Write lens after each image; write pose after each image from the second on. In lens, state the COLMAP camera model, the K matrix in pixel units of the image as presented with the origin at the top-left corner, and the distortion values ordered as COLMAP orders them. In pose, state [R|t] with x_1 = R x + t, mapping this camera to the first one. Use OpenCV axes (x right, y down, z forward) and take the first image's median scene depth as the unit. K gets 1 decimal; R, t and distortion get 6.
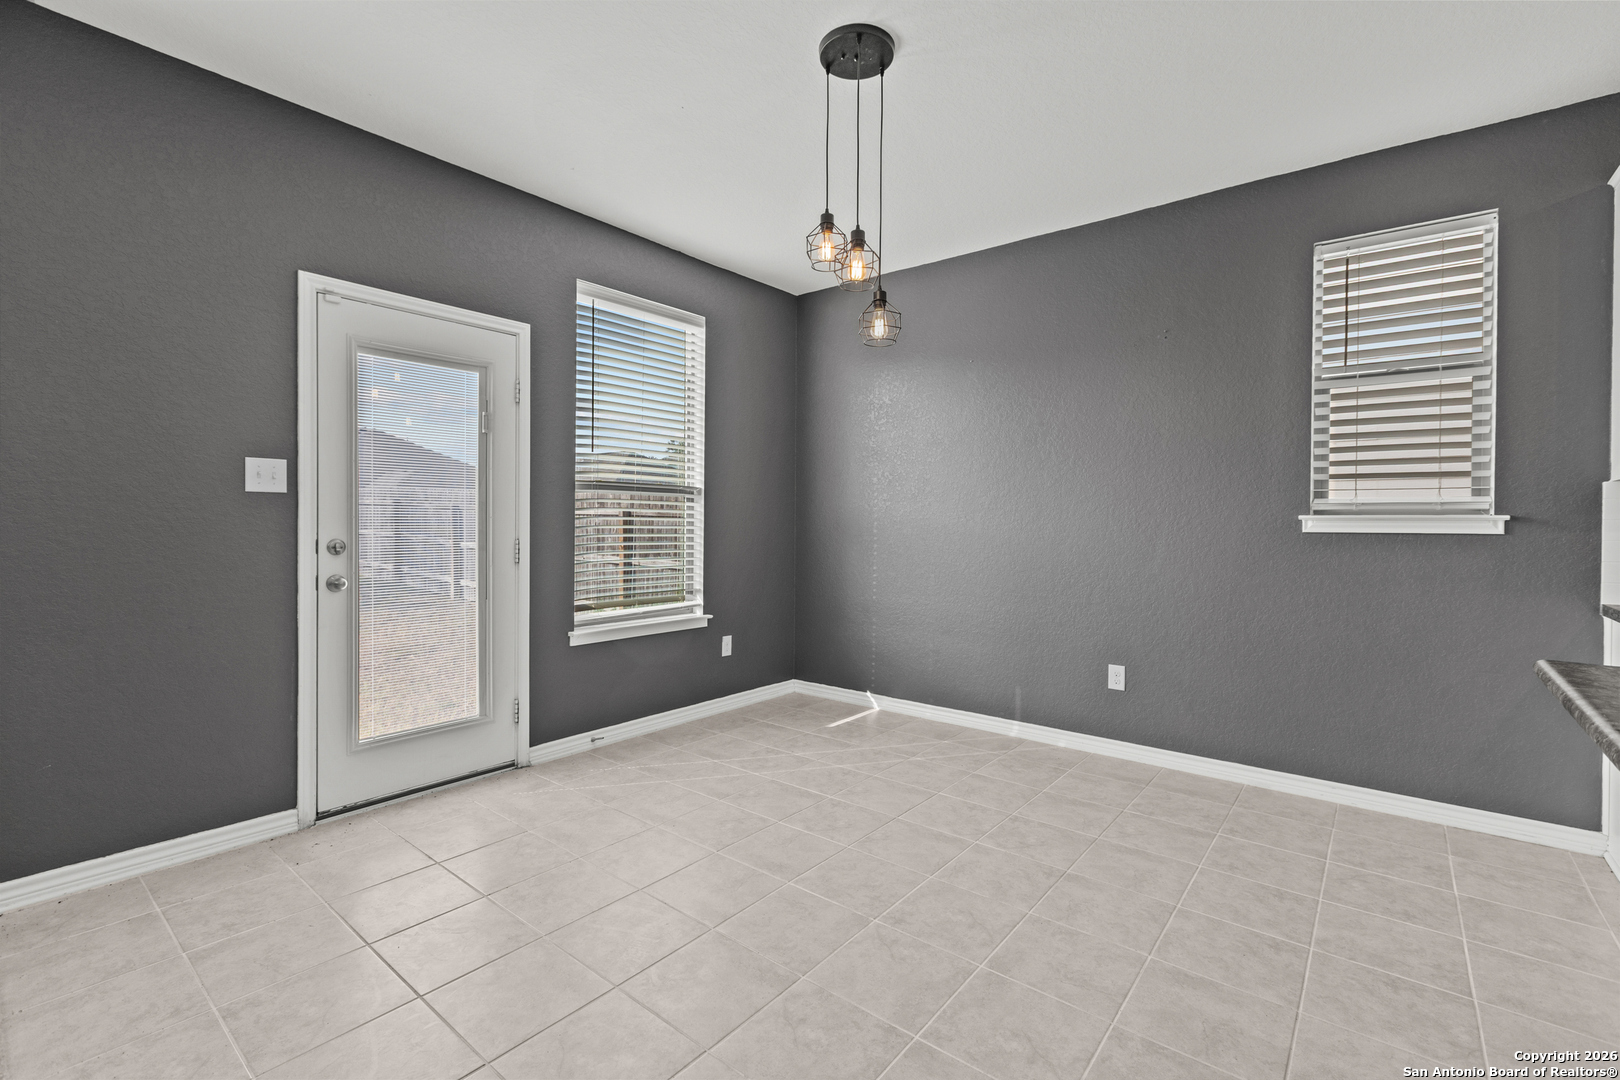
lens RADIAL K [[709.3, 0, 810.0], [0, 709.3, 540.0], [0, 0, 1]] dist [-0.001125, -0.000278]
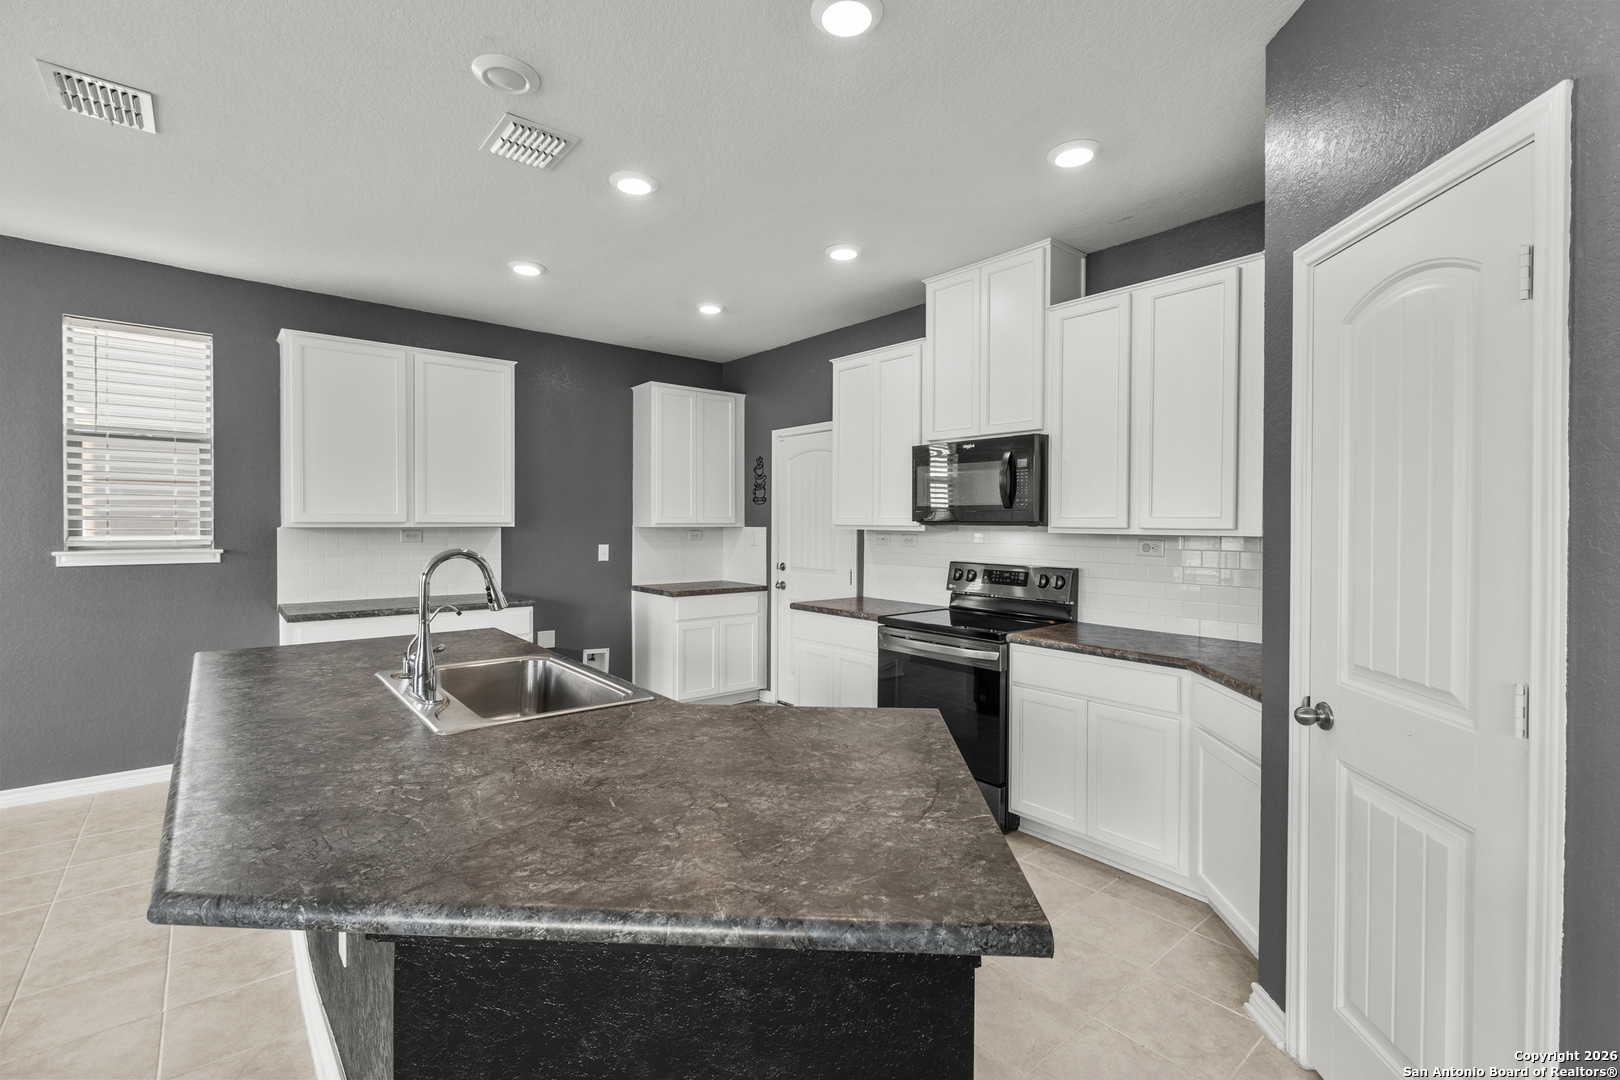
lens RADIAL K [[709.6, 0, 786.6], [0, 709.6, 527.3], [0, 0, 1]] dist [0.000489, -0.000898]
pose [[0.202123, -0.009889, 0.979310, -0.210313], [0.022221, 0.999738, 0.005509, -0.063990], [-0.979108, 0.020648, 0.202289, -0.438643]]
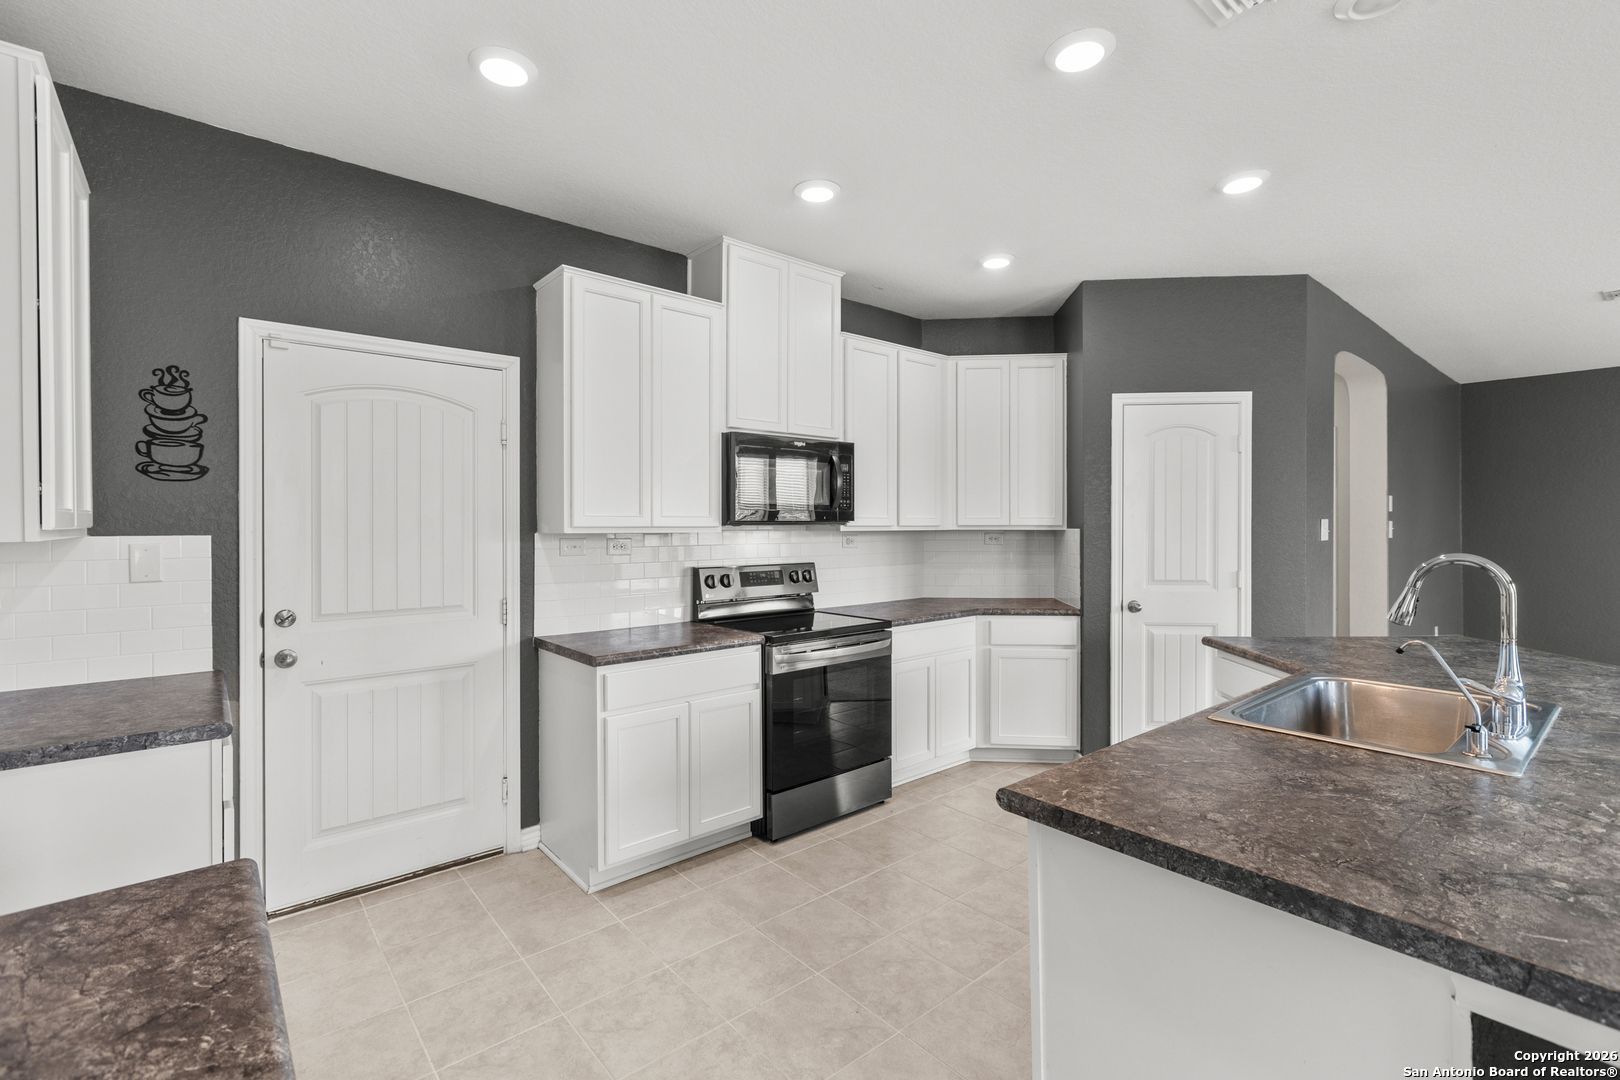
lens RADIAL K [[709.6, 0, 786.6], [0, 709.6, 527.3], [0, 0, 1]] dist [0.000489, -0.000898]
pose [[-0.979132, -0.007261, 0.203097, 0.956383], [0.000376, 0.999295, 0.037540, -0.098871], [-0.203226, 0.036833, -0.978439, 0.802686]]
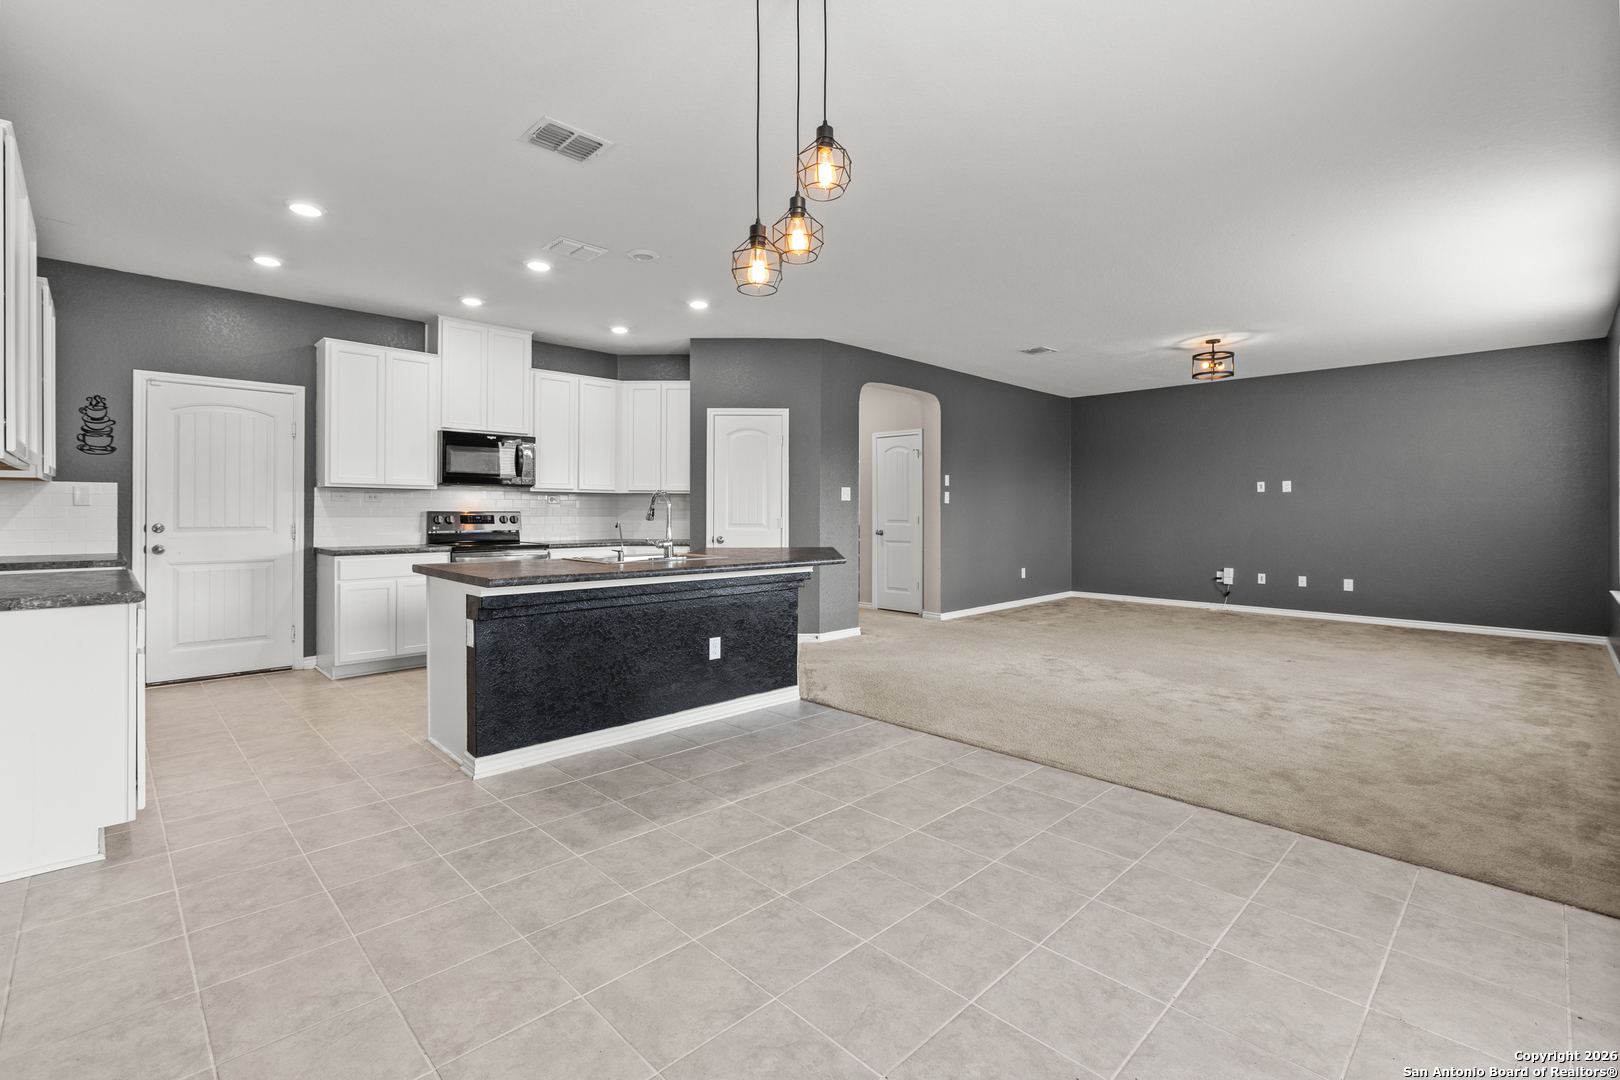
lens RADIAL K [[713.2, 0, 791.6], [0, 713.2, 511.1], [0, 0, 1]] dist [-0.003747, -0.001261]
pose [[-0.990109, -0.010230, 0.139927, -0.047777], [-0.006019, 0.999517, 0.030481, -0.047642], [-0.140171, 0.029337, -0.989693, 1.578963]]
